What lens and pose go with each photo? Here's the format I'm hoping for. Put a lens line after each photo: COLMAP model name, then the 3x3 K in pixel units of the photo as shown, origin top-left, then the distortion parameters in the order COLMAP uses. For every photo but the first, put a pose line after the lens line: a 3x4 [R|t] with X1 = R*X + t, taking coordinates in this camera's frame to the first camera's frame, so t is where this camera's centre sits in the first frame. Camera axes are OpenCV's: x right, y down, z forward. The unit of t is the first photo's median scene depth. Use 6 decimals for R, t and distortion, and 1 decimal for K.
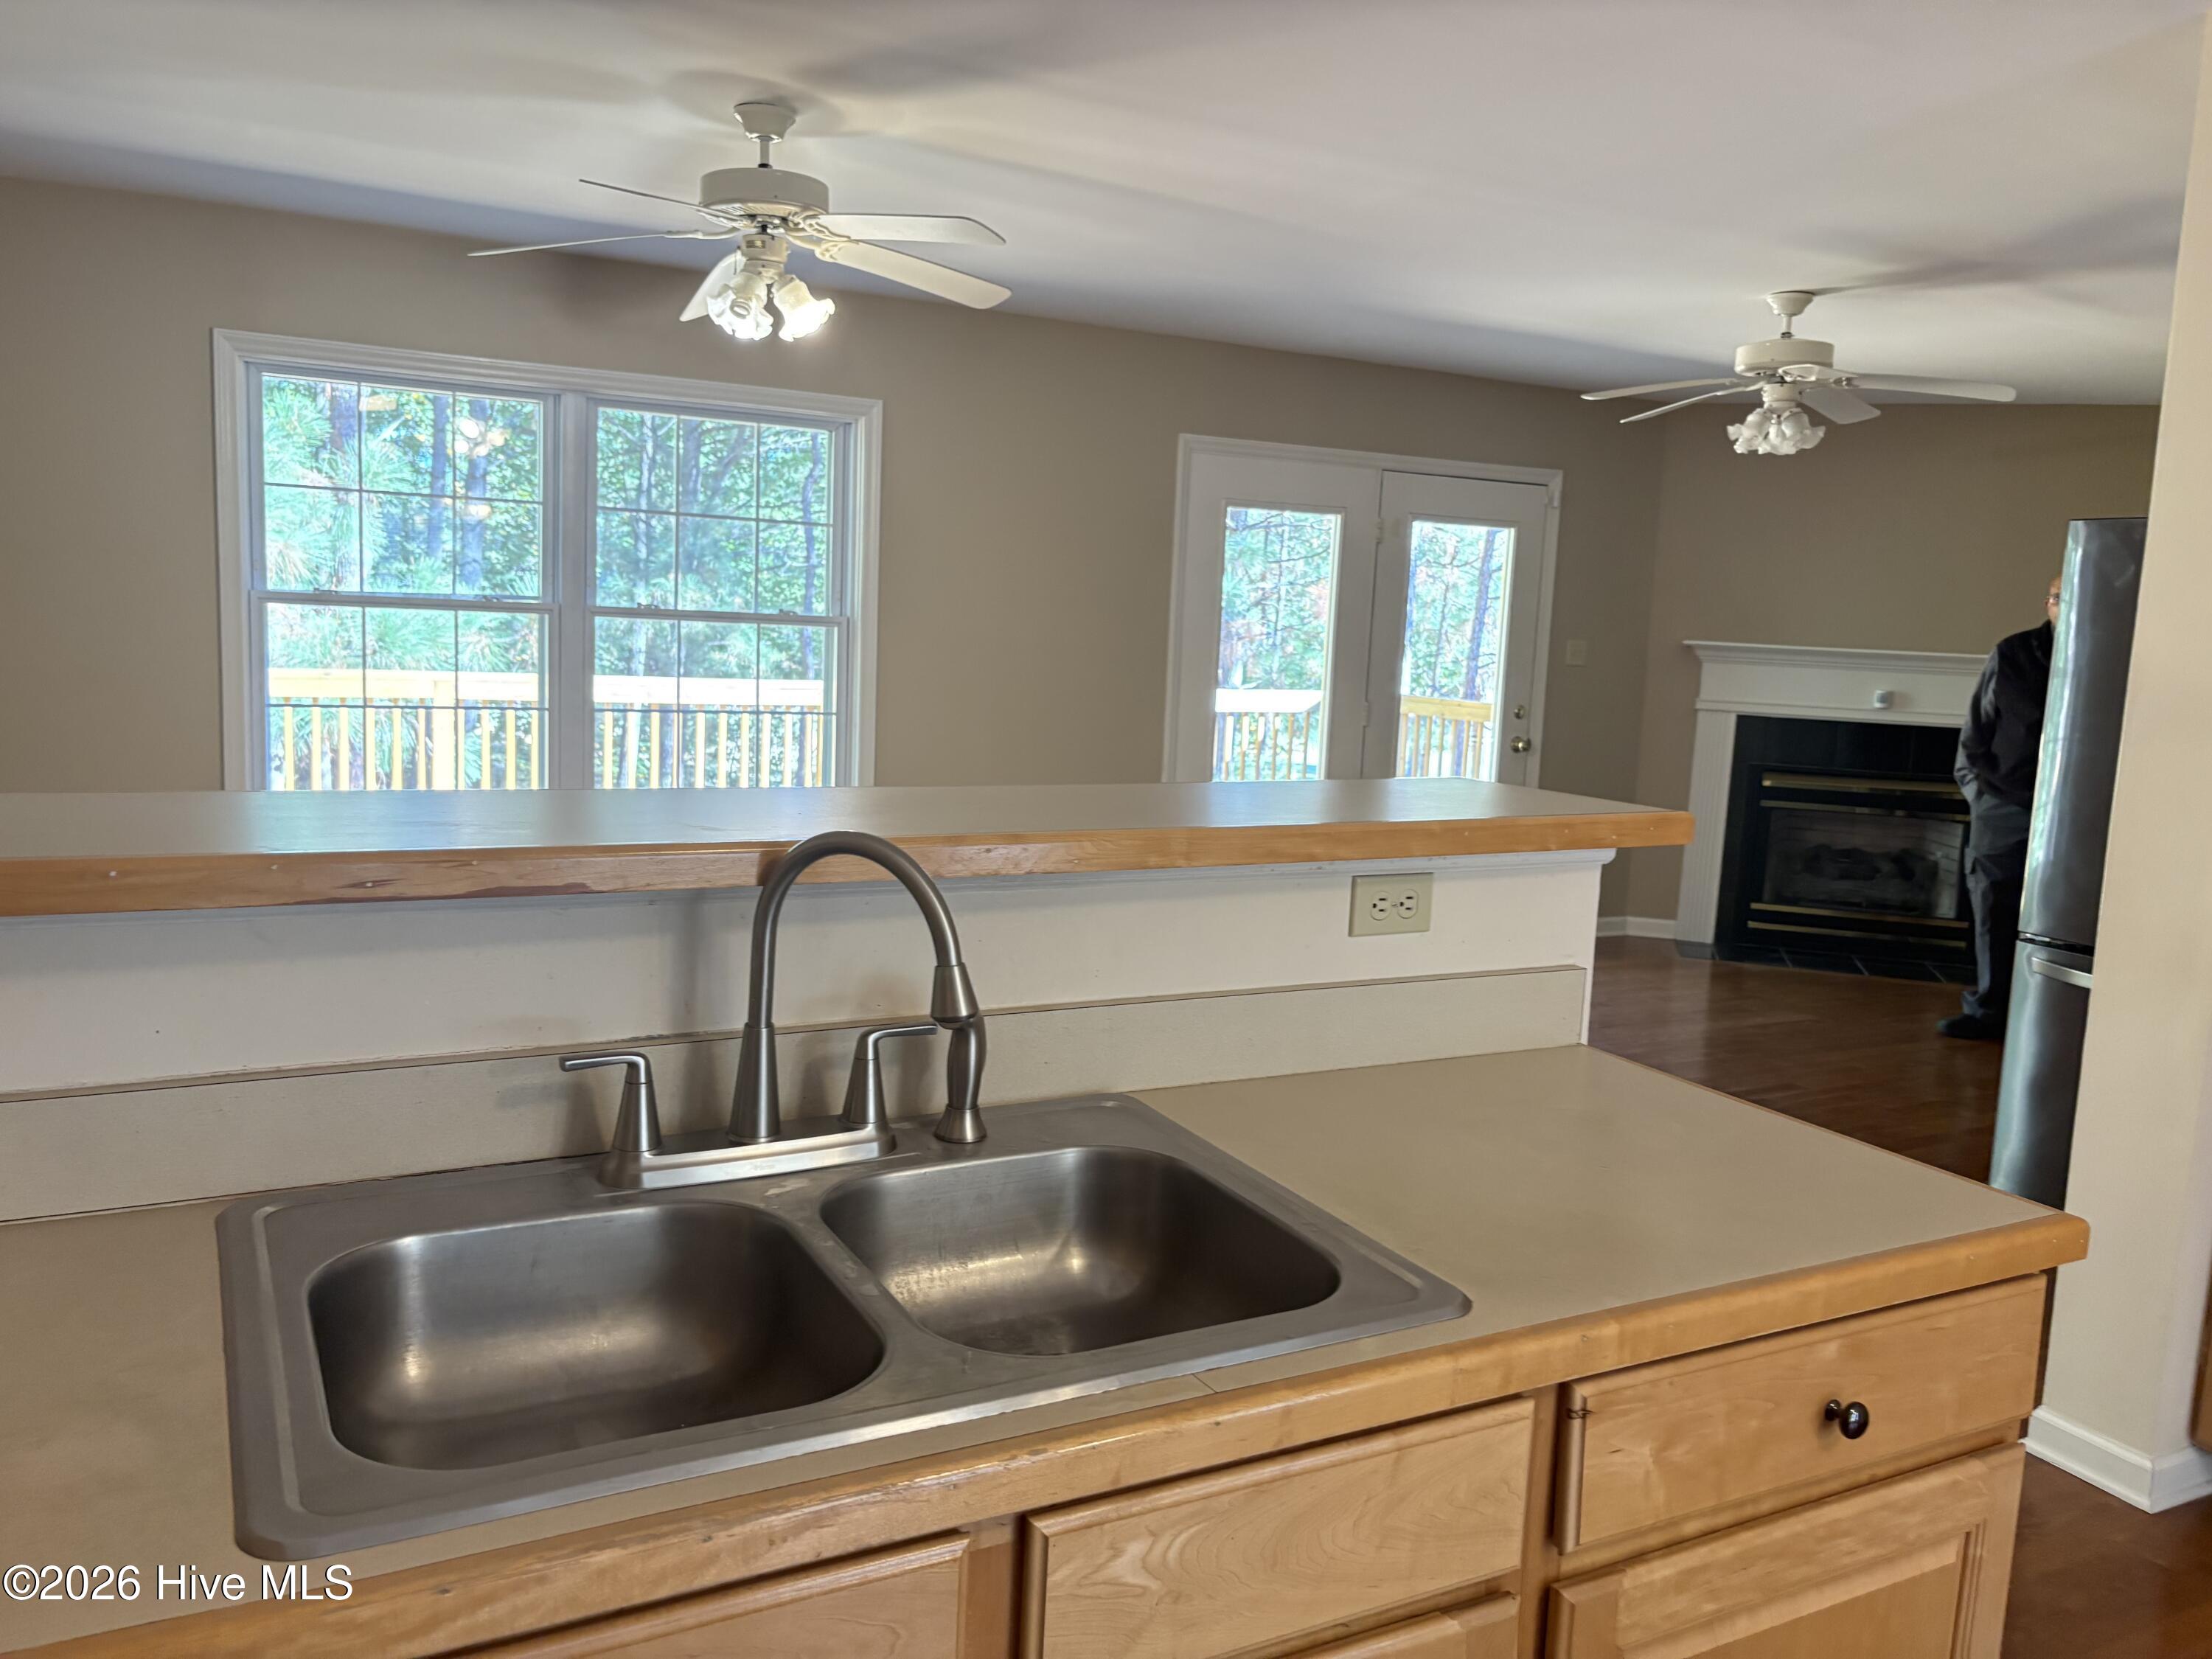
lens RADIAL K [[1673.3, 0, 1106.0], [0, 1673.3, 829.5], [0, 0, 1]] dist [0.013597, -0.032678]
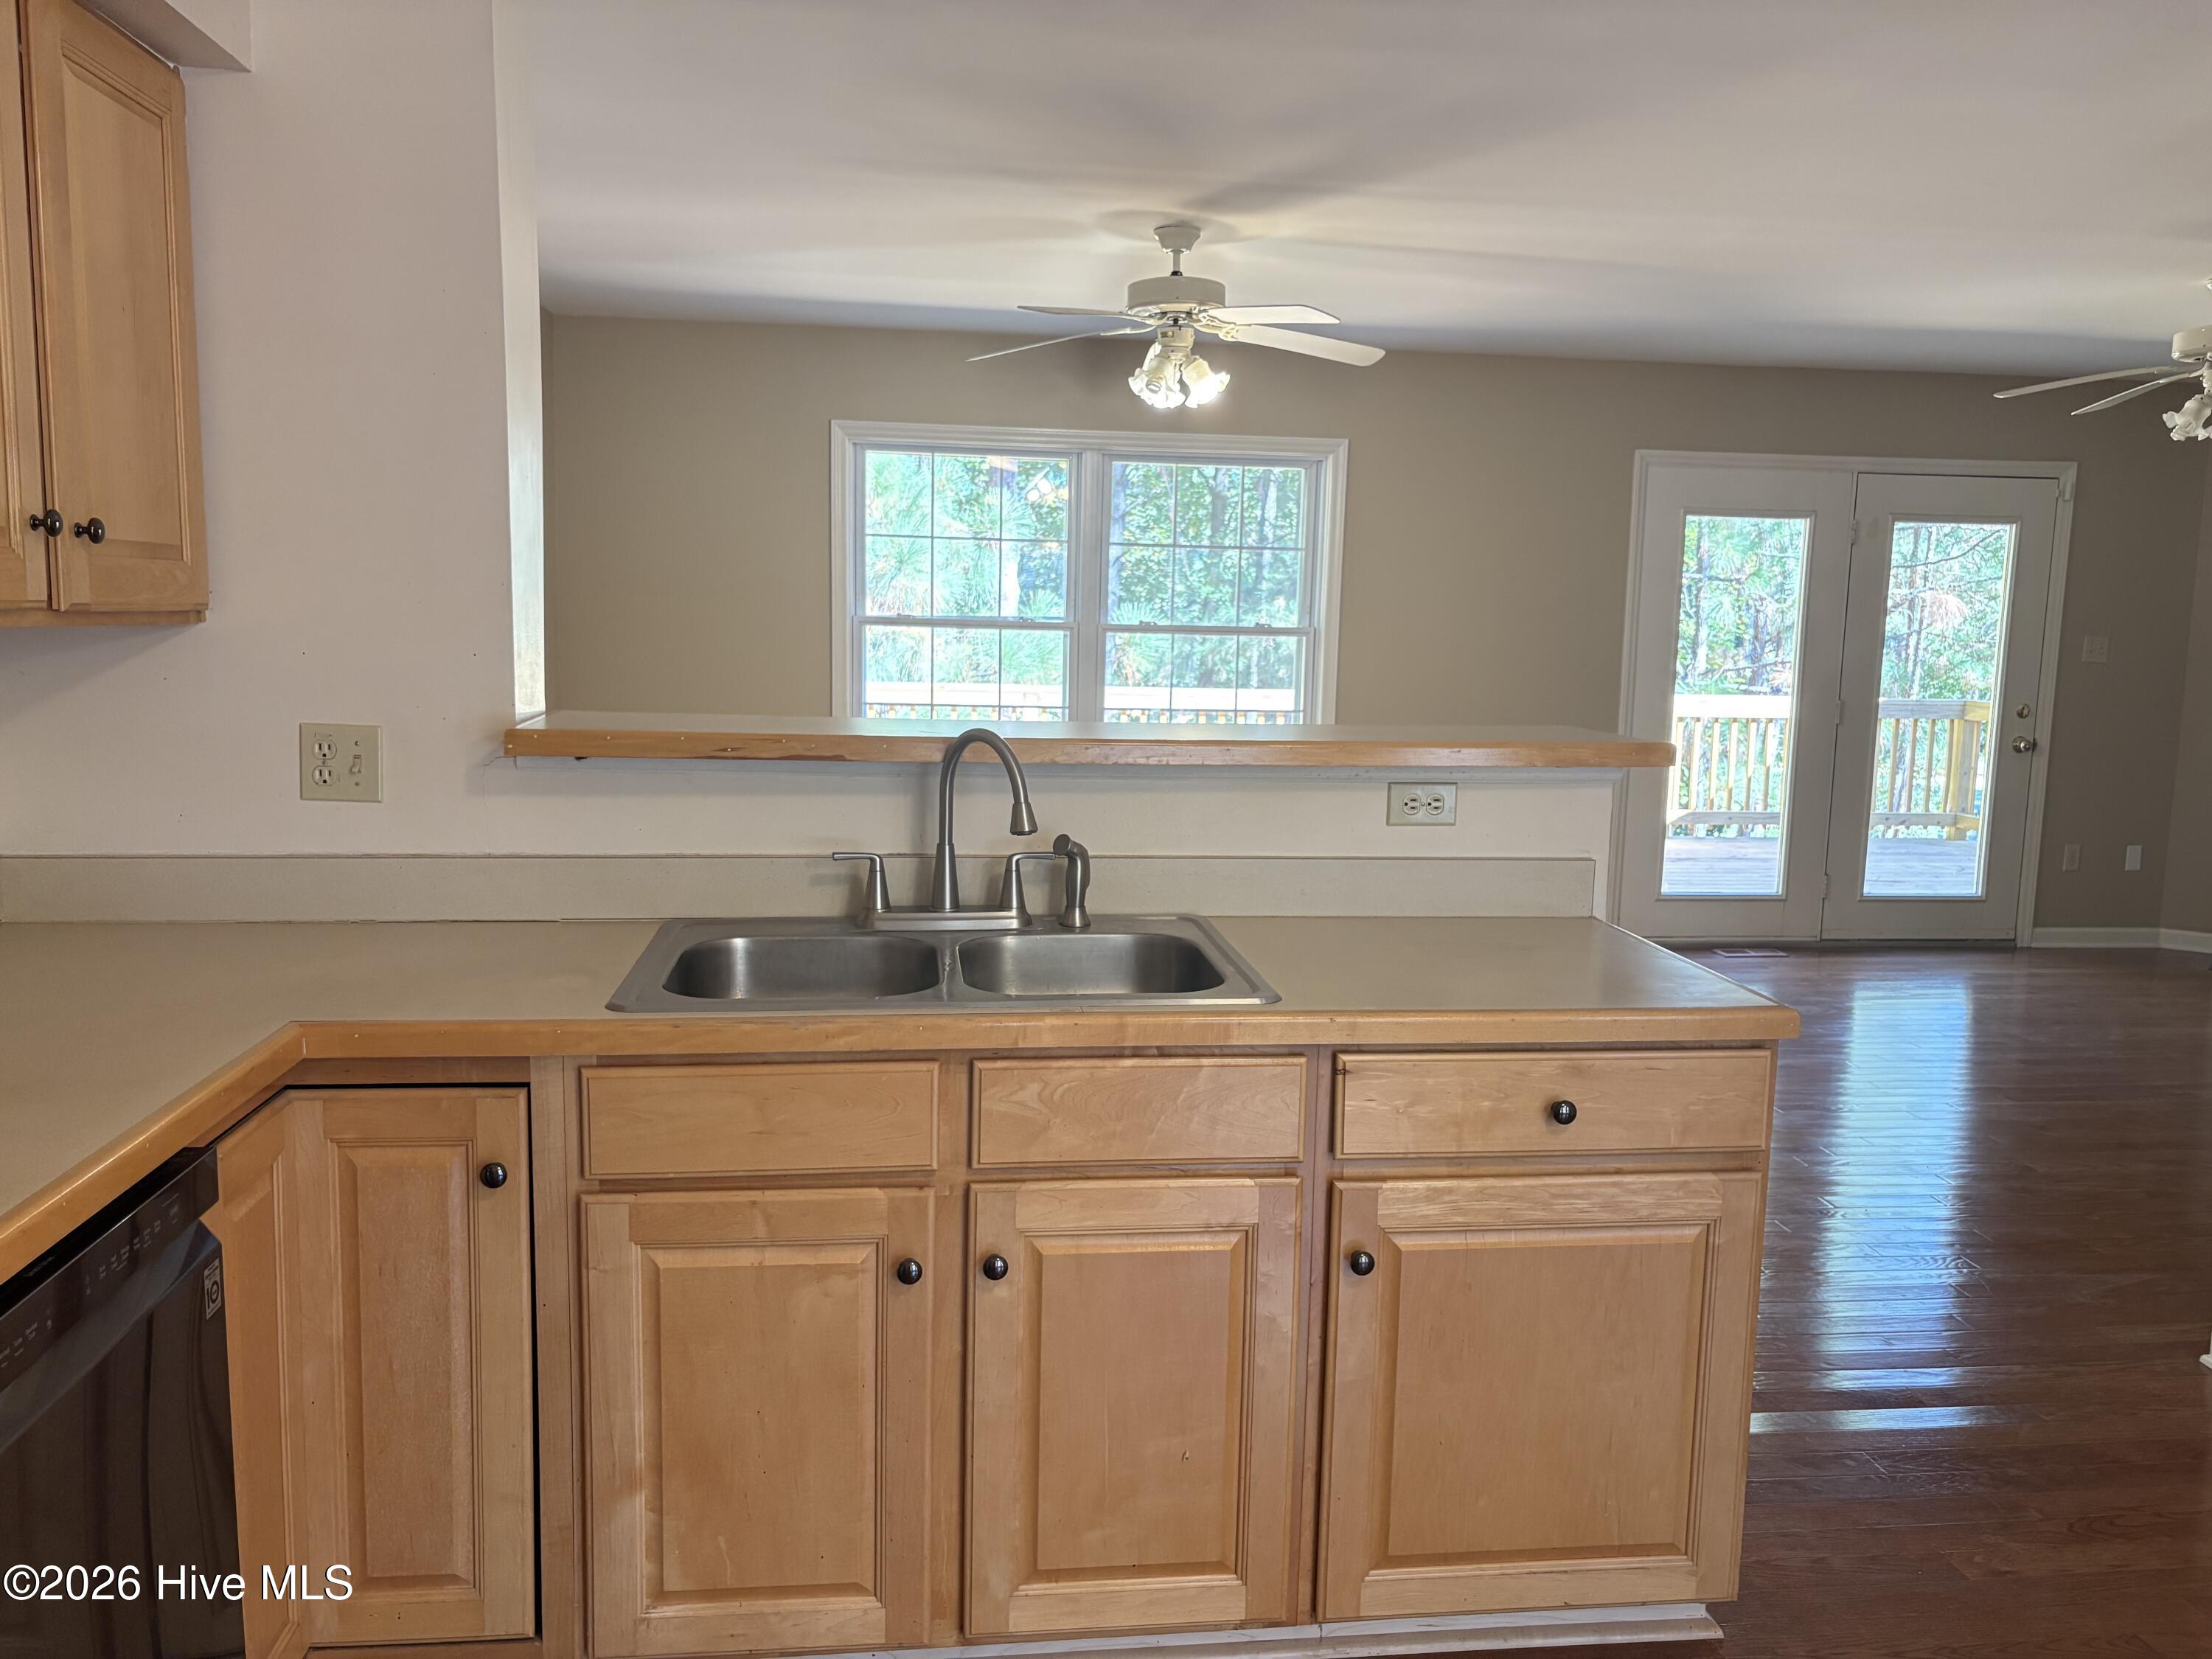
lens RADIAL K [[1673.3, 0, 1106.0], [0, 1673.3, 829.5], [0, 0, 1]] dist [0.013597, -0.032678]
pose [[0.931462, 0.020851, -0.363240, 0.138419], [-0.025887, 0.999624, -0.009003, 0.027421], [0.362915, 0.017789, 0.931652, -0.131416]]
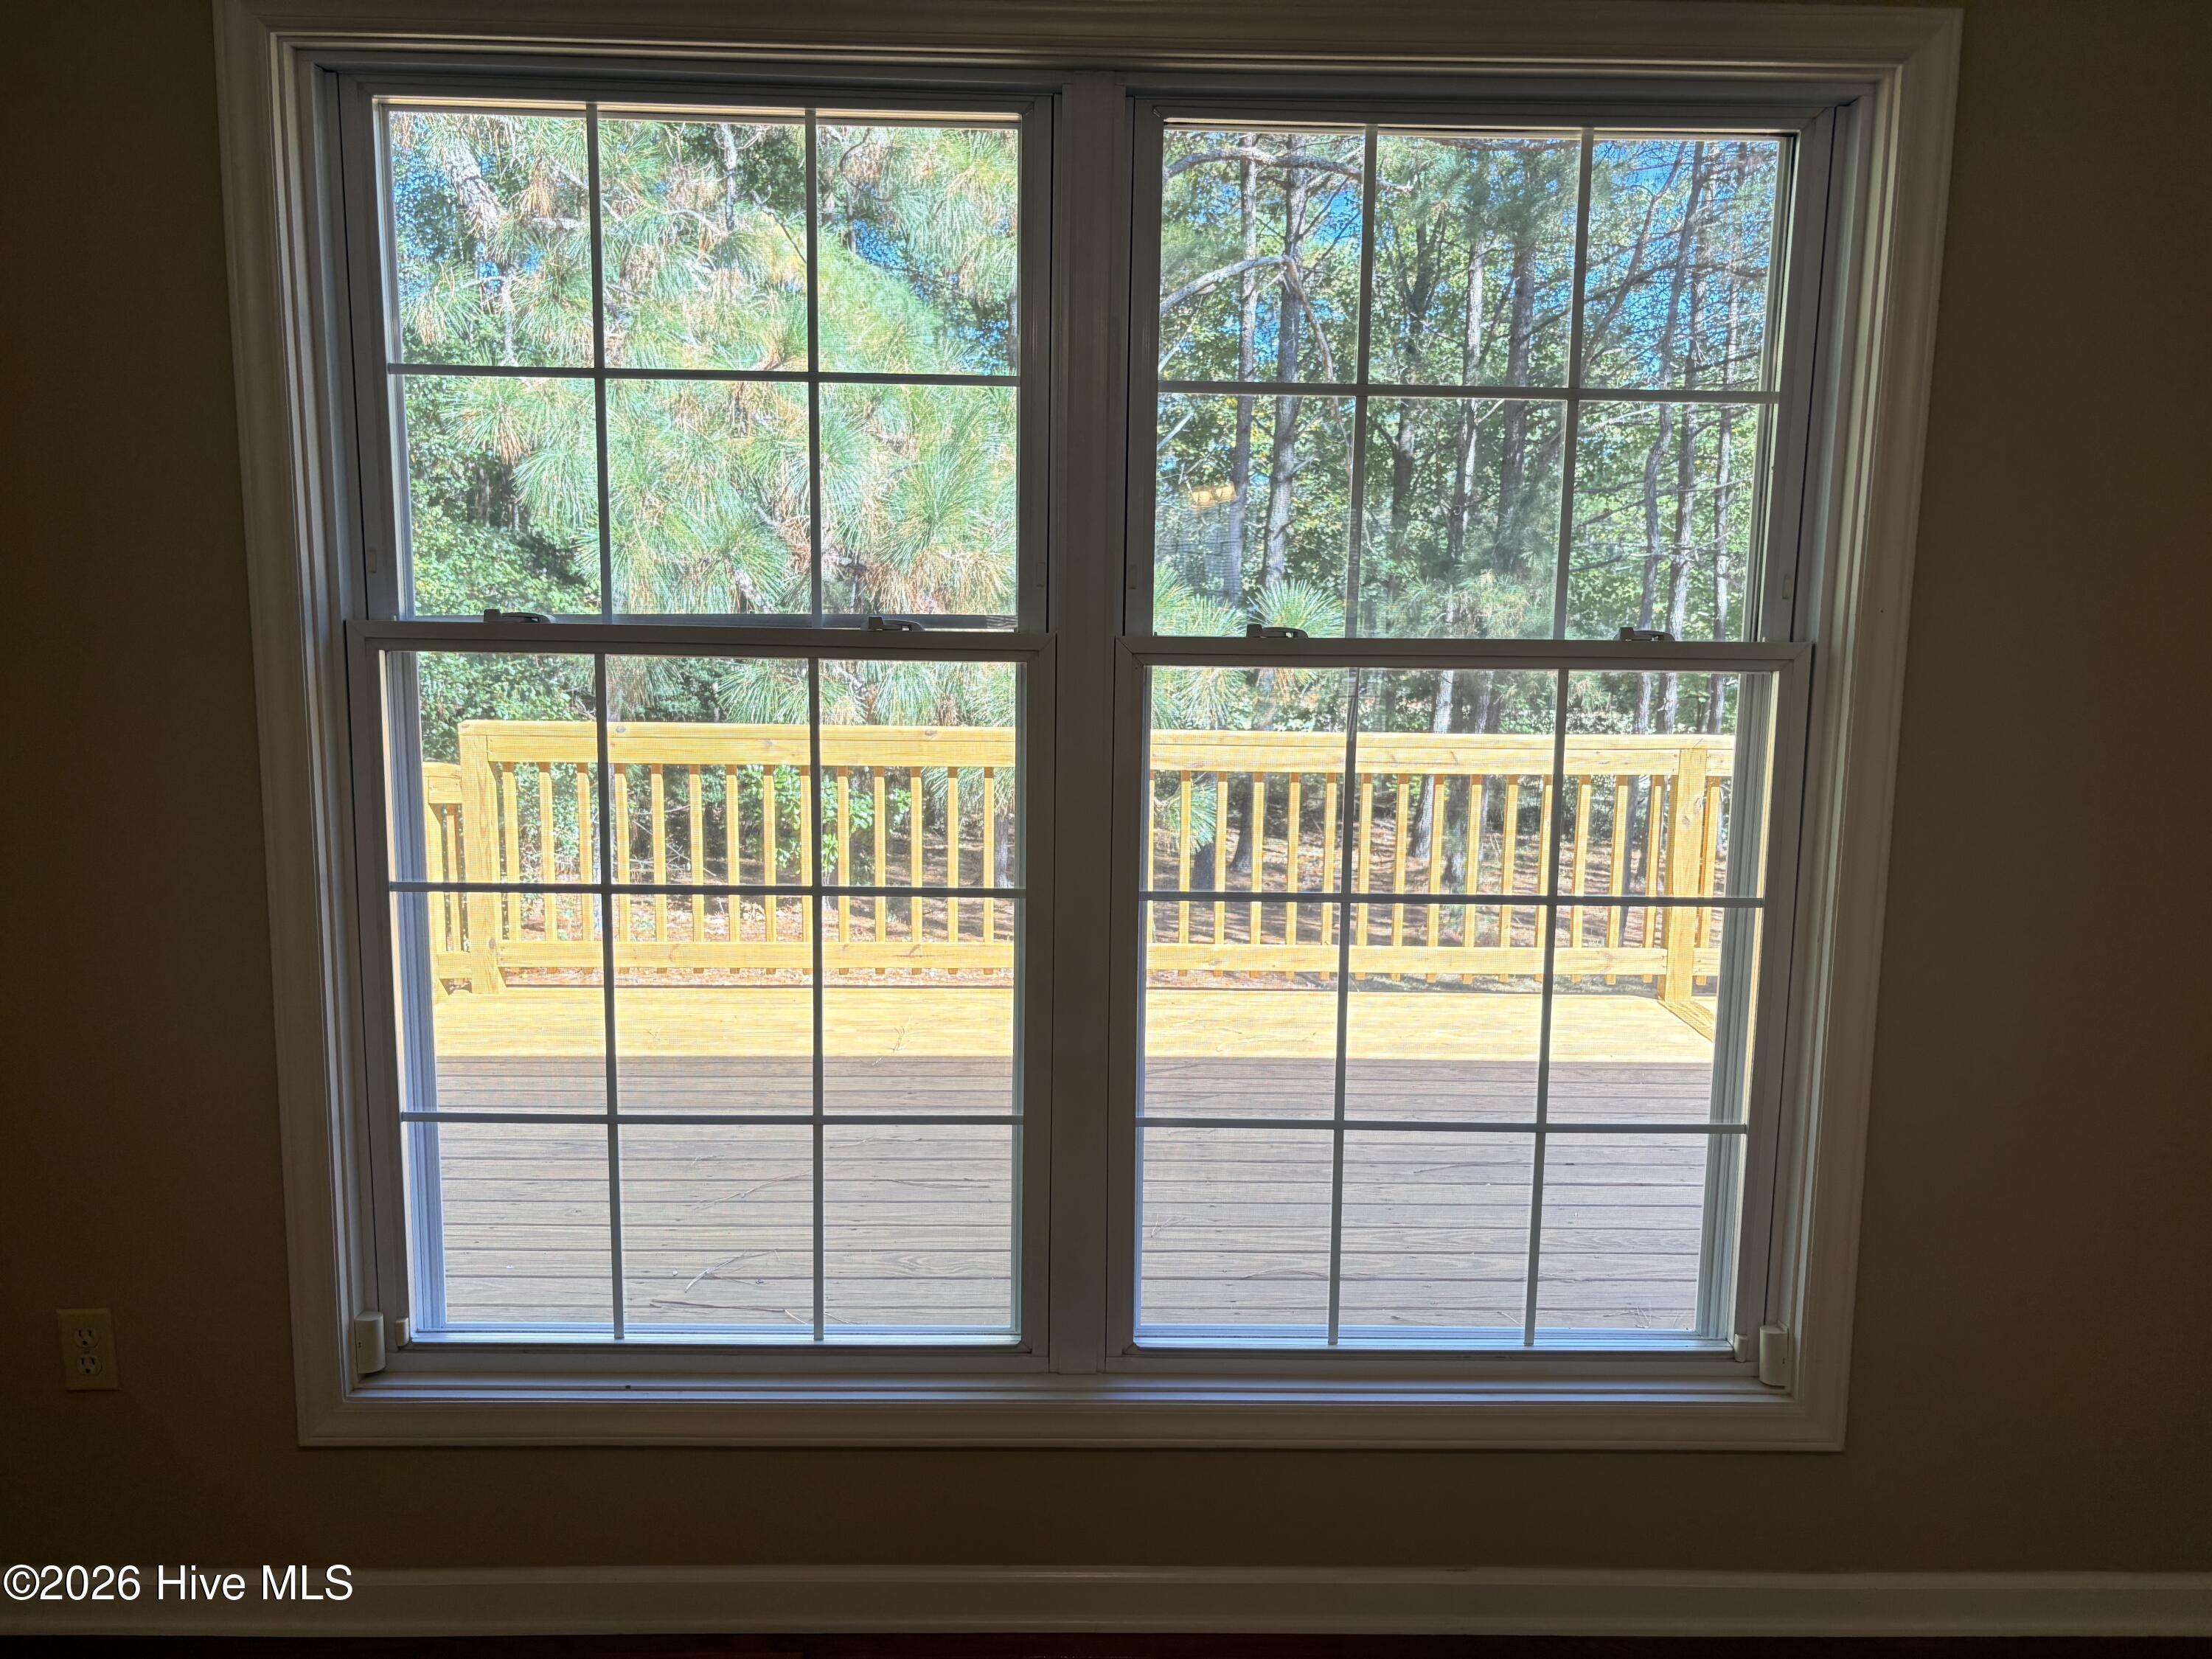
lens RADIAL K [[1728.4, 0, 1100.4], [0, 1728.4, 859.3], [0, 0, 1]] dist [0.081115, -0.001510]
pose [[0.890124, 0.038847, -0.454059, -0.121720], [-0.034370, 0.999245, 0.018112, -0.084742], [0.454420, -0.000516, 0.890788, 0.610415]]
